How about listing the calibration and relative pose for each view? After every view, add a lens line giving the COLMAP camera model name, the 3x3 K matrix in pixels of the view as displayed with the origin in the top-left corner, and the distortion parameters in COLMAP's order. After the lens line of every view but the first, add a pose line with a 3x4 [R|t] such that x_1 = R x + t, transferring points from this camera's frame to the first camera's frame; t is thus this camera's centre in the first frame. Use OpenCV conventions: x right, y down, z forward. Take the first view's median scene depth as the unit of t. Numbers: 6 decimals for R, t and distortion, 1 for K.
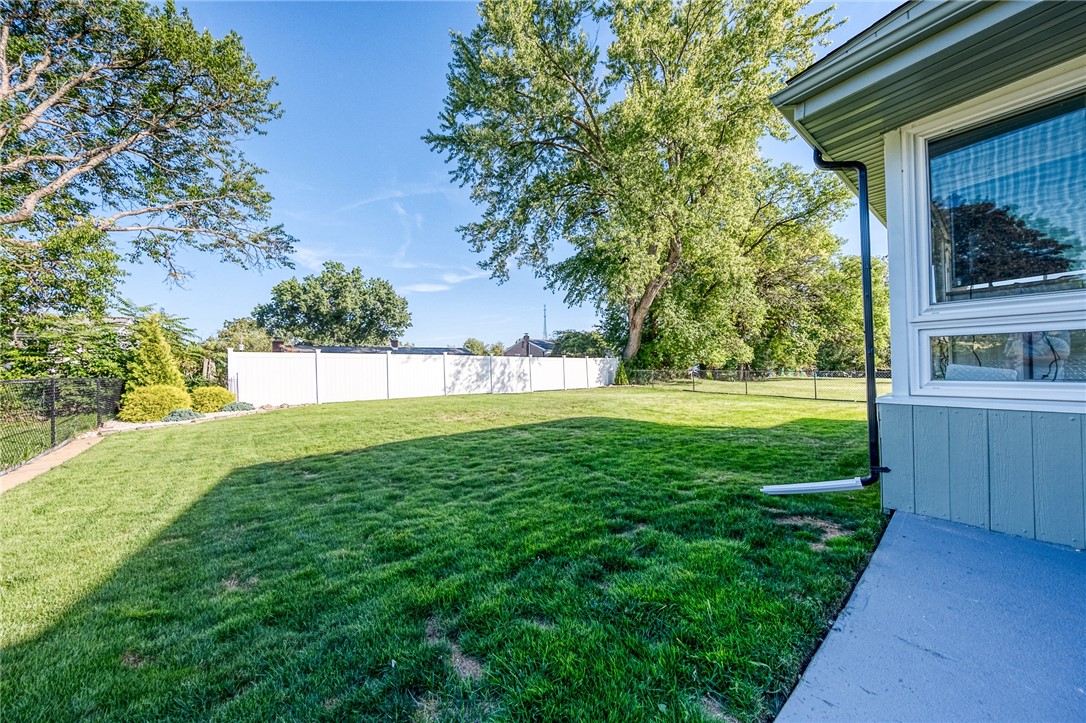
lens RADIAL K [[372.2, 0, 547.5], [0, 372.2, 363.6], [0, 0, 1]] dist [0.013877, -0.006652]
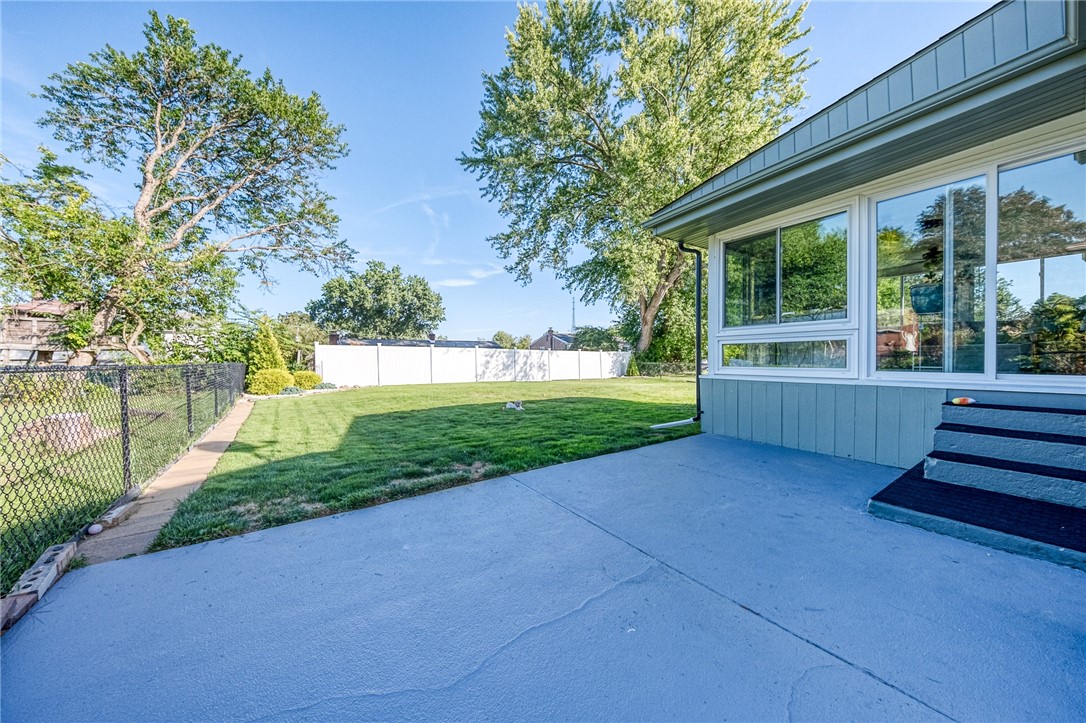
lens RADIAL K [[372.2, 0, 546.9], [0, 372.2, 366.7], [0, 0, 1]] dist [0.013877, -0.006652]
pose [[0.996873, 0.011313, -0.078204, 0.040048], [-0.009027, 0.999523, 0.029525, -0.000470], [0.078500, -0.028727, 0.996500, -0.159735]]
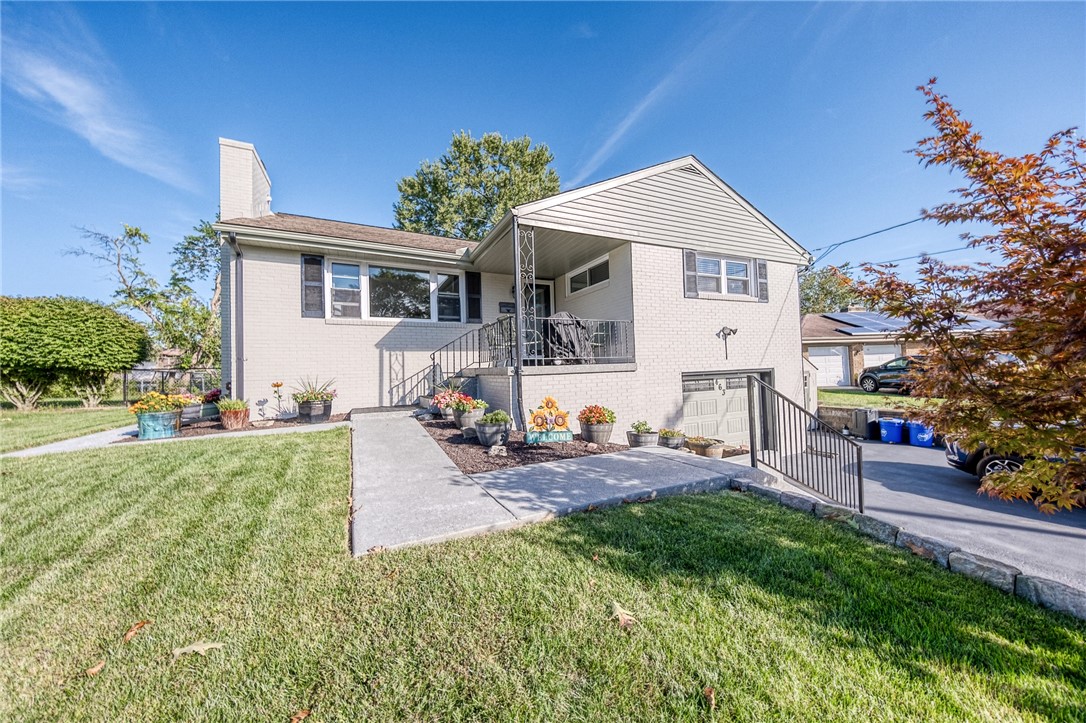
lens RADIAL K [[372.2, 0, 531.9], [0, 372.2, 357.9], [0, 0, 1]] dist [0.013877, -0.006652]
pose [[0.972899, -0.020541, -0.230315, 0.806770], [0.015534, 0.999602, -0.023533, -0.001437], [0.230707, 0.019317, 0.972831, -0.671390]]
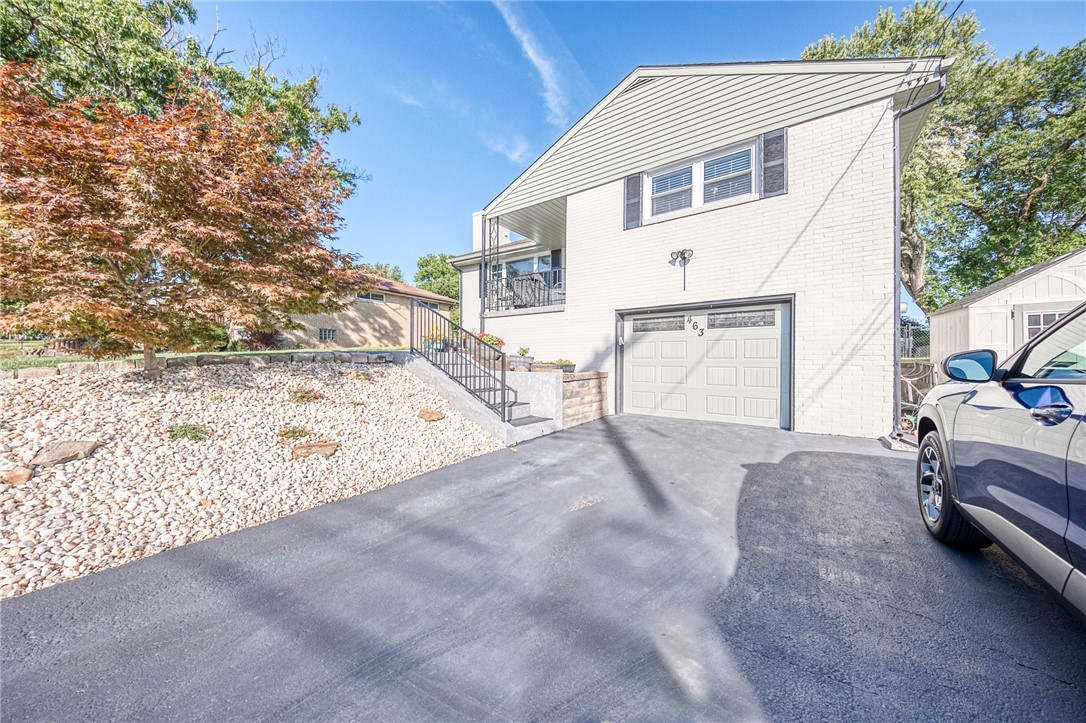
lens RADIAL K [[372.2, 0, 545.5], [0, 372.2, 358.7], [0, 0, 1]] dist [0.013877, -0.006652]
pose [[0.276880, 0.007928, -0.960872, 1.212857], [-0.006669, 0.999958, 0.006329, 0.055057], [0.960881, 0.004656, 0.276922, -0.429730]]
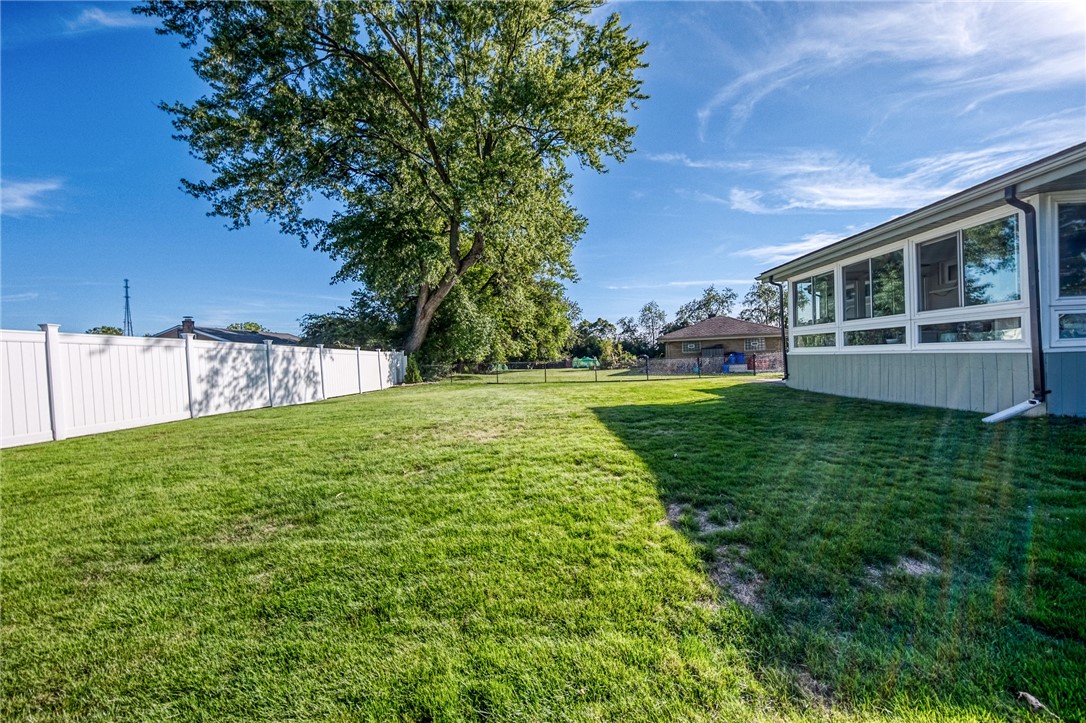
lens RADIAL K [[372.2, 0, 550.1], [0, 372.2, 357.6], [0, 0, 1]] dist [0.013877, -0.006652]
pose [[0.657437, -0.012069, 0.753413, -0.302904], [0.023288, 0.999720, -0.004307, 0.013583], [-0.753149, 0.020377, 0.657534, 0.259669]]
